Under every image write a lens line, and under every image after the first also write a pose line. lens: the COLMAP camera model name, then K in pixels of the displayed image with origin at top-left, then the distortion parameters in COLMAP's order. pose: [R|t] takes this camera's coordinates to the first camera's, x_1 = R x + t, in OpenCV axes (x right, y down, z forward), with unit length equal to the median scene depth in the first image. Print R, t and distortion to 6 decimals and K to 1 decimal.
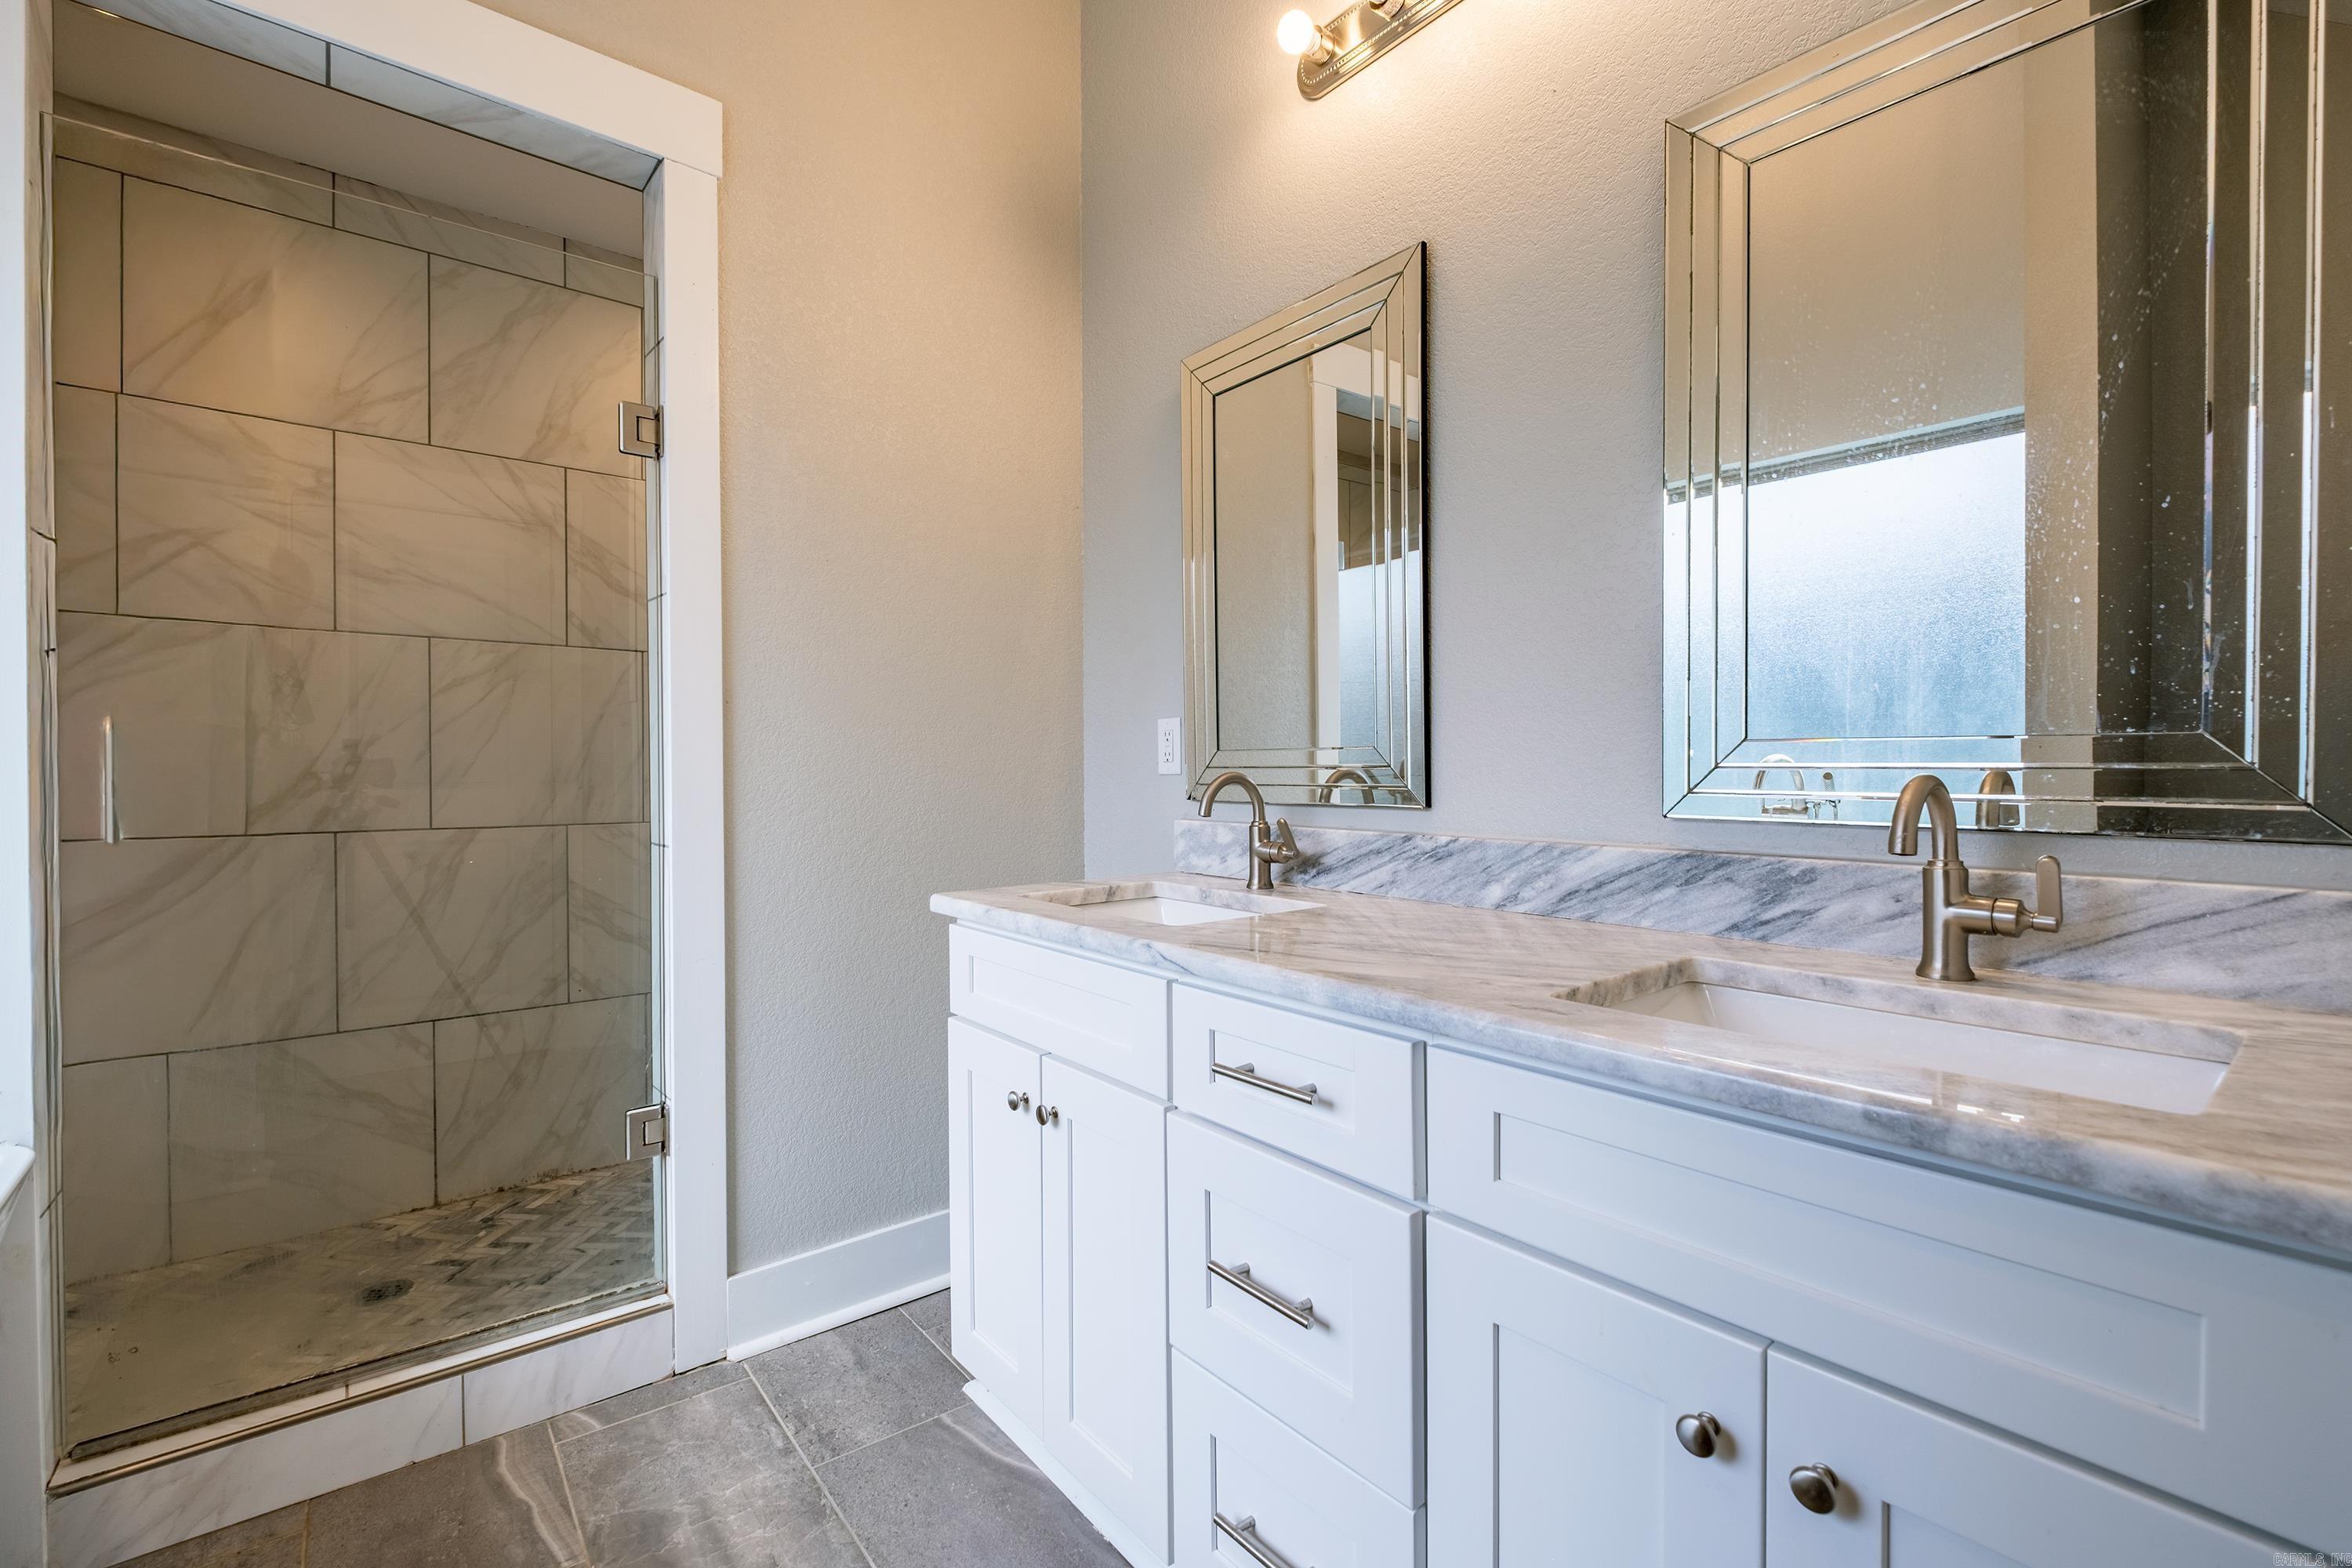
lens RADIAL K [[1009.3, 0, 1179.1], [0, 1009.3, 778.5], [0, 0, 1]] dist [0.001291, -0.005795]
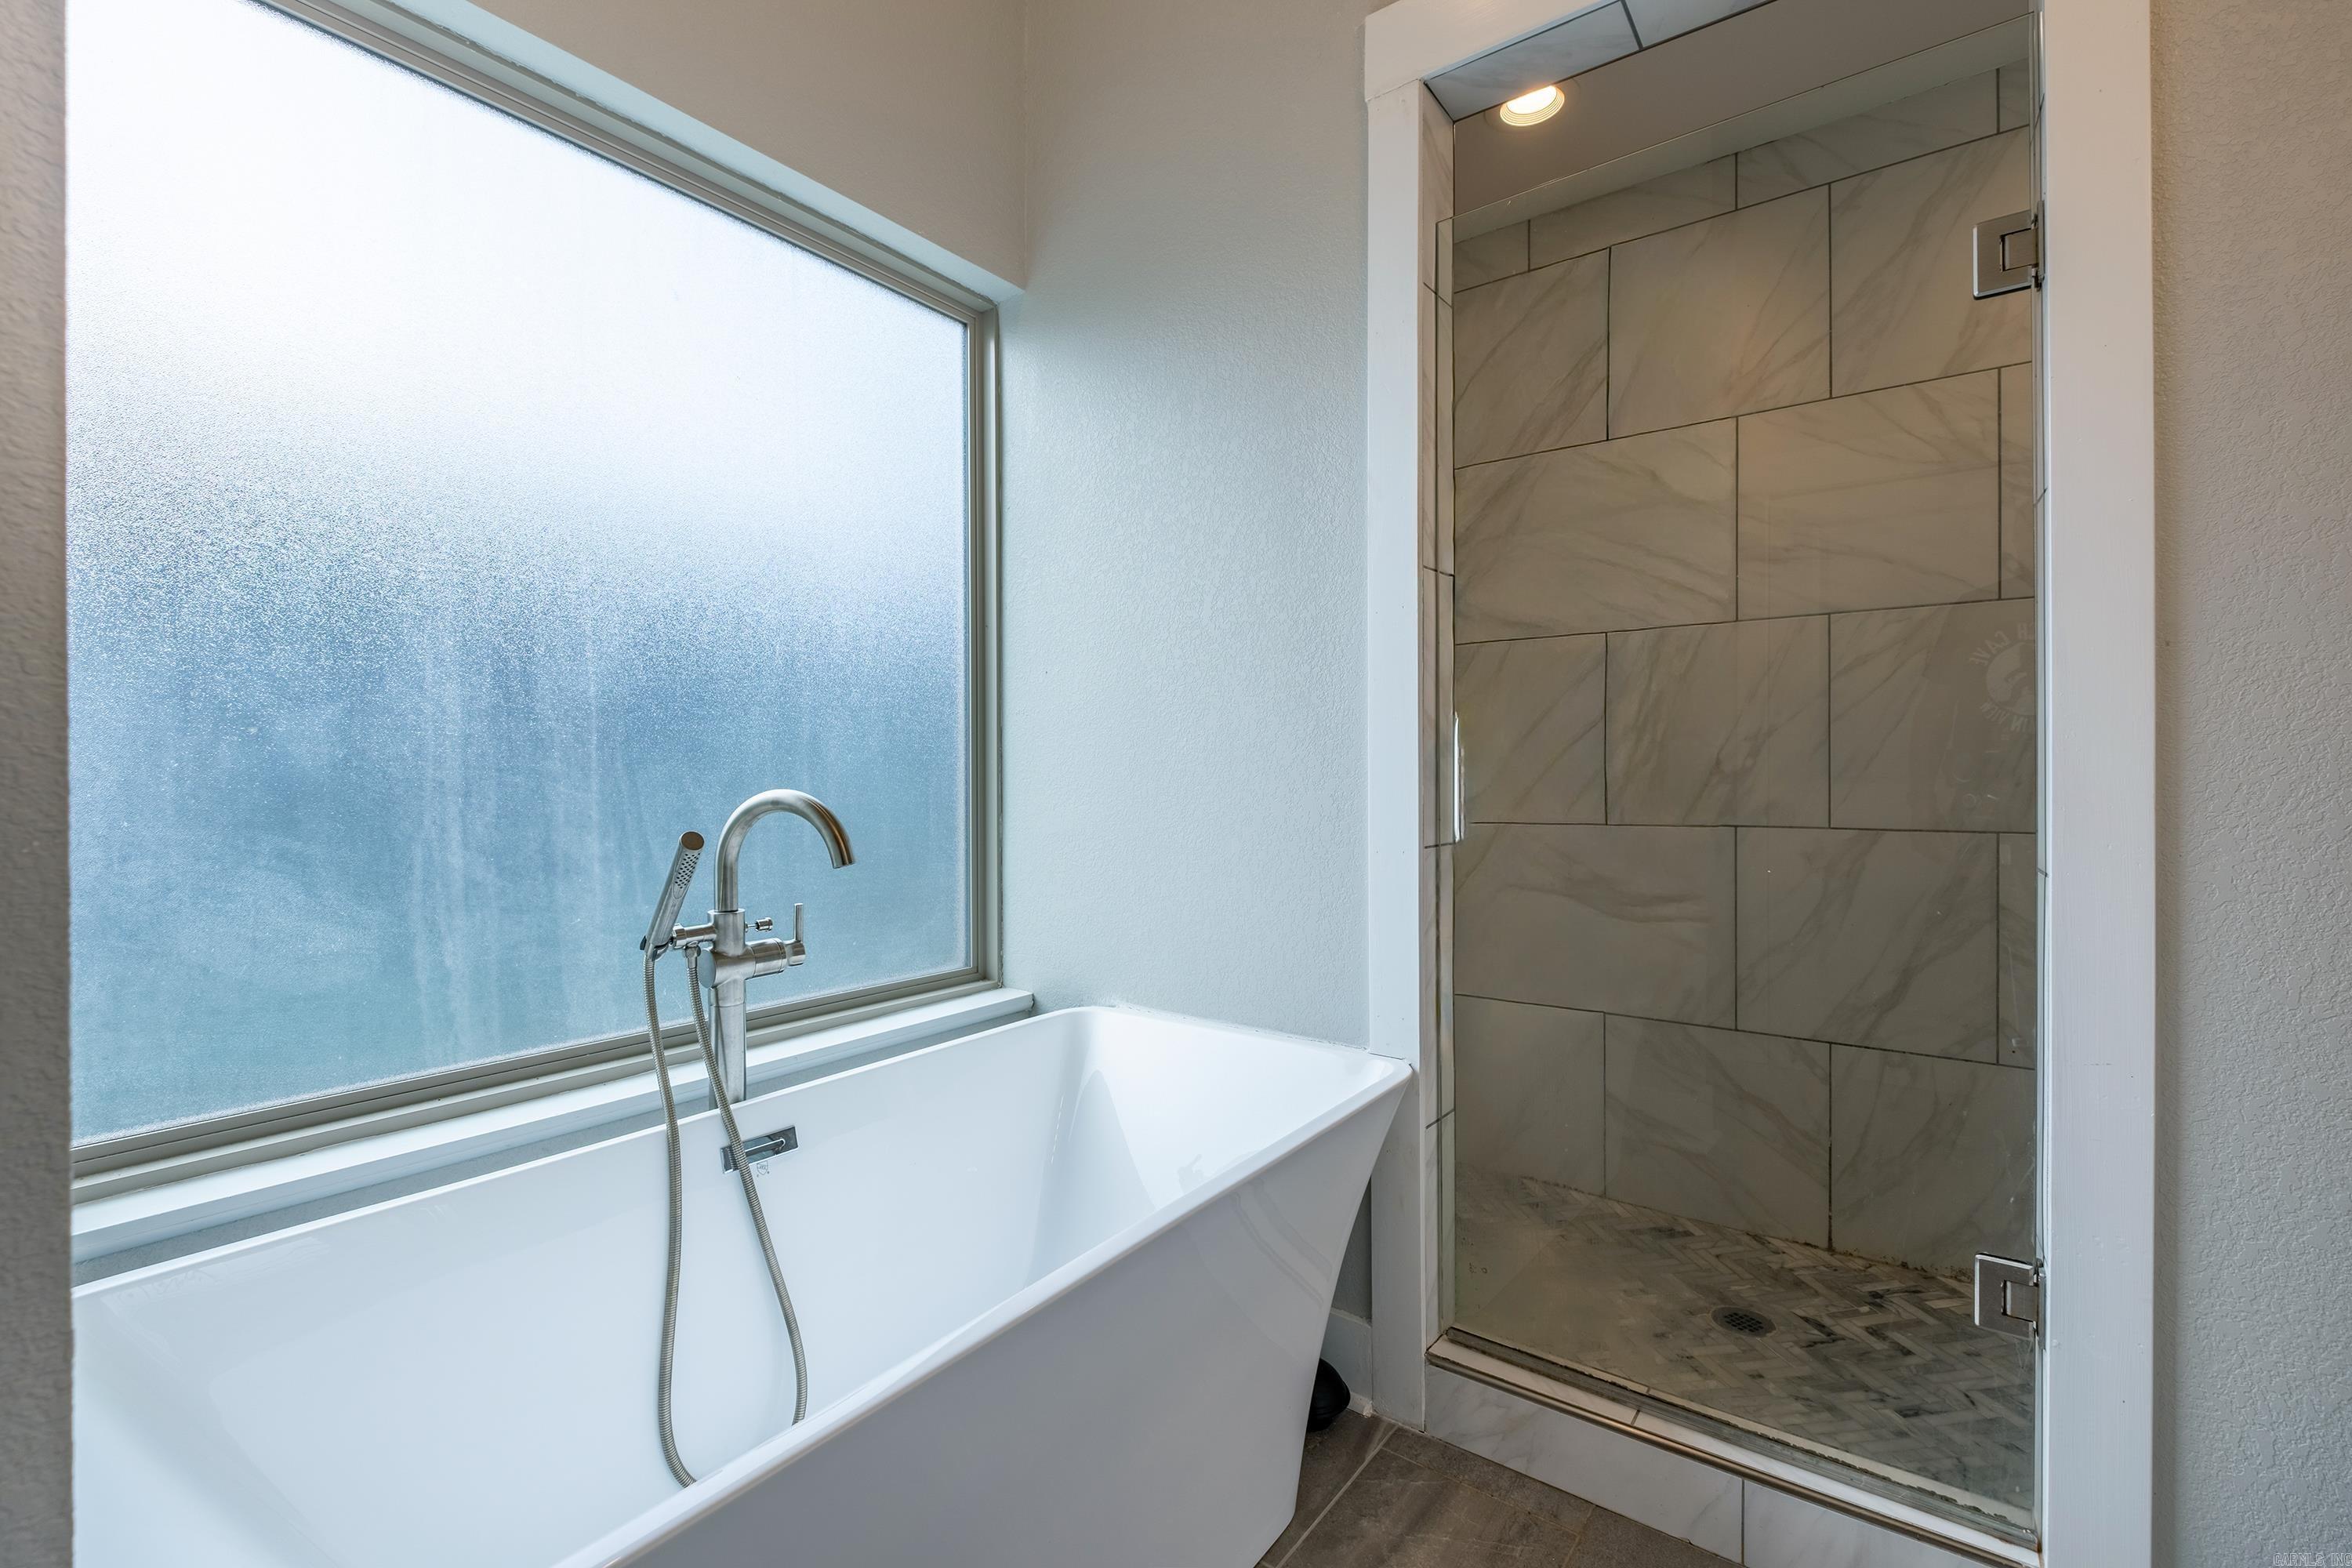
lens RADIAL K [[1009.3, 0, 1179.1], [0, 1009.3, 778.5], [0, 0, 1]] dist [0.001291, -0.005795]
pose [[0.229245, 0.007166, -0.973342, -0.003412], [-0.000703, 0.999974, 0.007196, 0.000152], [0.973369, -0.000965, 0.229244, 0.248006]]
